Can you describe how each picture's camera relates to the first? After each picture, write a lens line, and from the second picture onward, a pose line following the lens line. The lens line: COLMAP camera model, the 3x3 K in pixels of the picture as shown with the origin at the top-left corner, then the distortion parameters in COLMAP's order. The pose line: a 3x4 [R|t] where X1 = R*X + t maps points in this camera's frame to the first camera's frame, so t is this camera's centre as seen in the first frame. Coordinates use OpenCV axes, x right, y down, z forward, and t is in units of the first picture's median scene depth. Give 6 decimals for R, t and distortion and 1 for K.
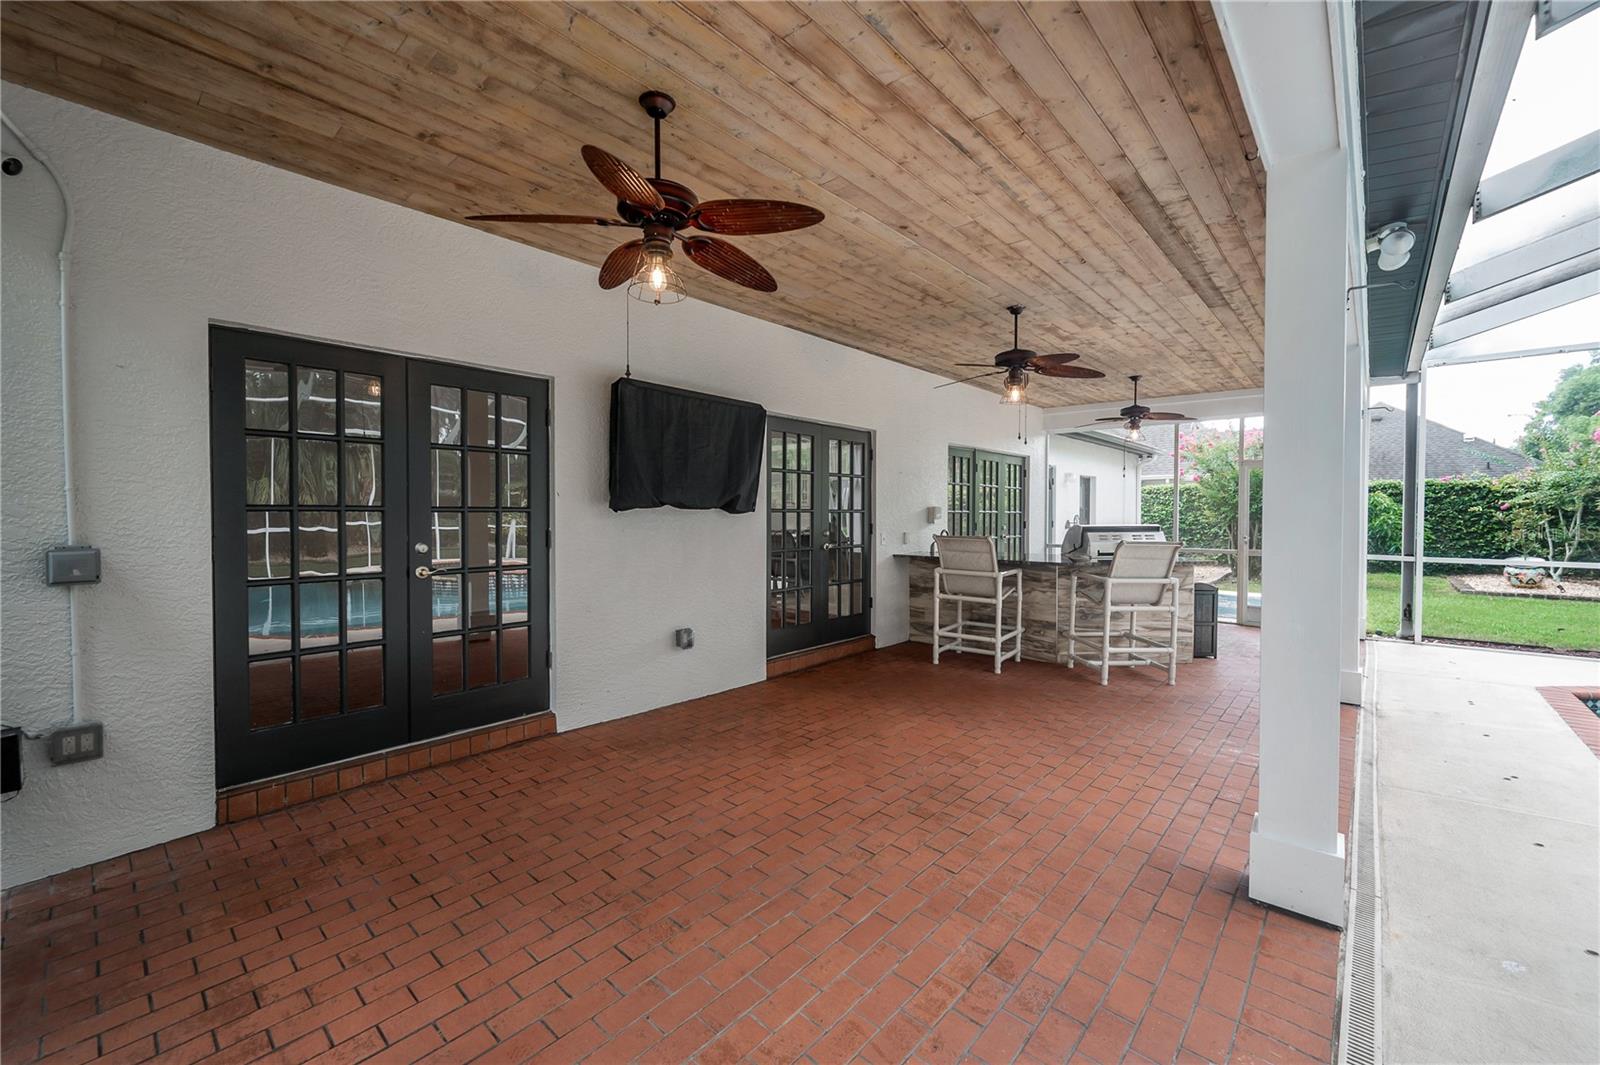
lens RADIAL K [[638.5, 0, 800.0], [0, 638.5, 532.5], [0, 0, 1]] dist [-0.010449, -0.000138]
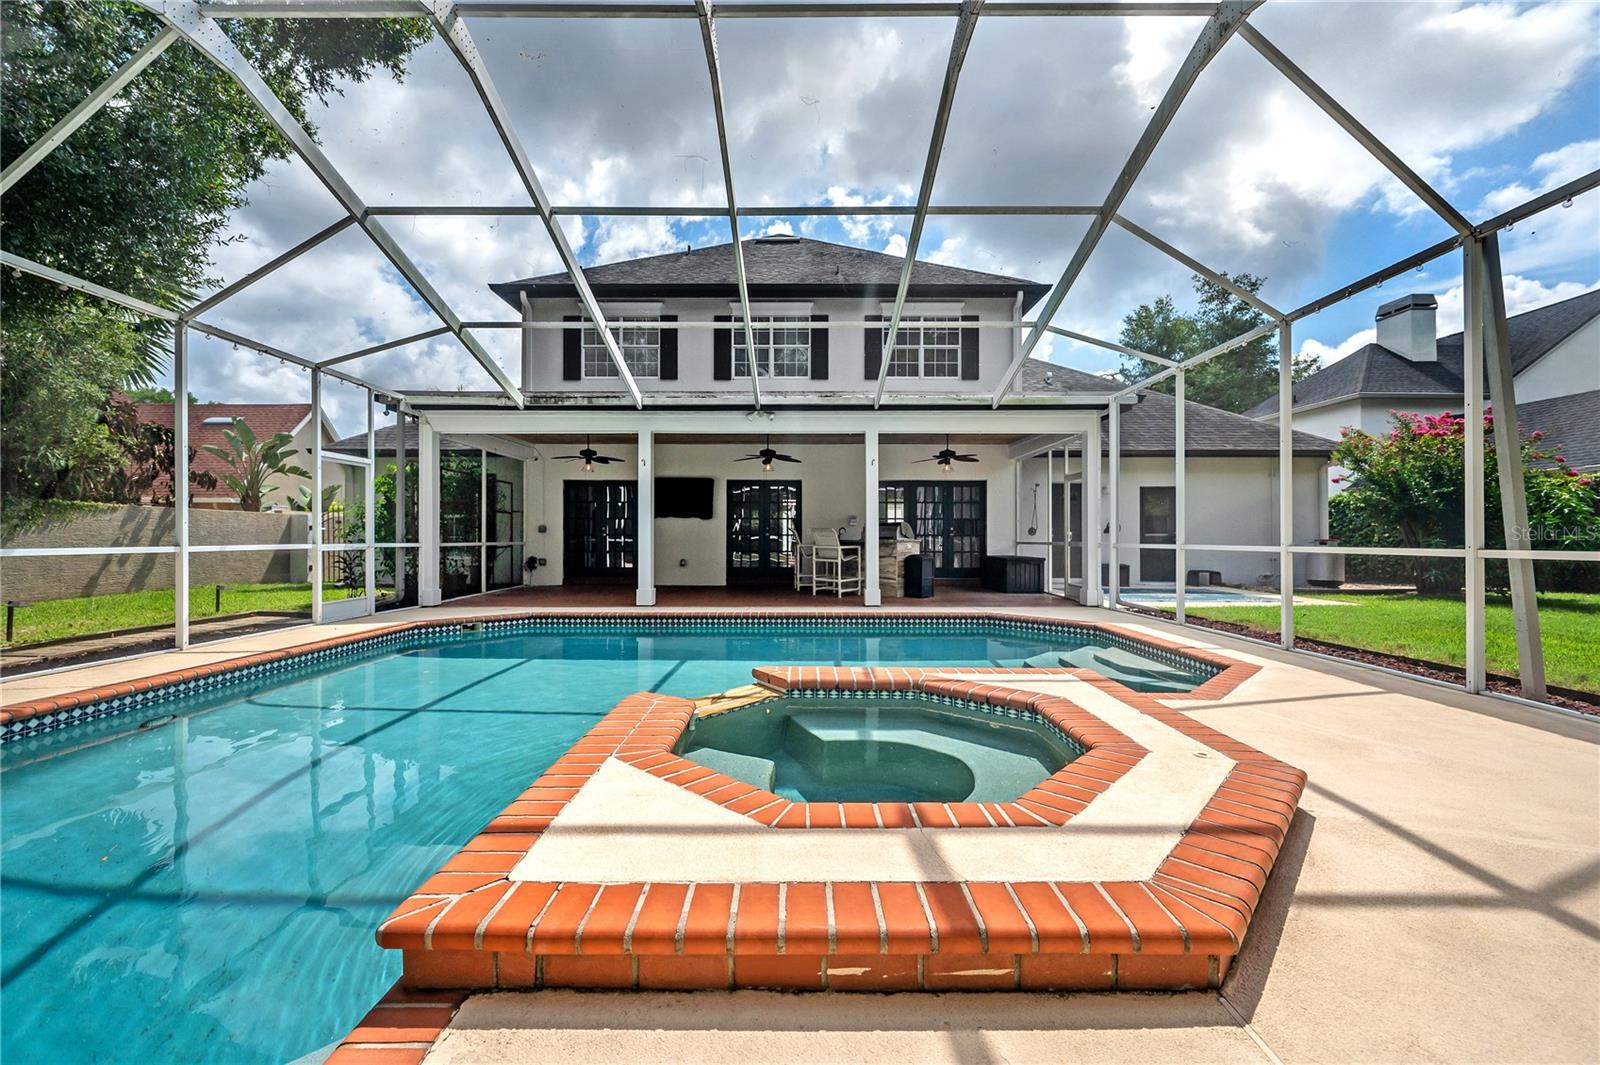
lens RADIAL K [[638.5, 0, 800.0], [0, 638.5, 532.5], [0, 0, 1]] dist [-0.010449, -0.000138]
pose [[0.663452, -0.012277, -0.748118, 2.179659], [-0.010689, 0.999608, -0.025883, 0.093065], [0.748142, 0.025169, 0.663061, -0.476743]]
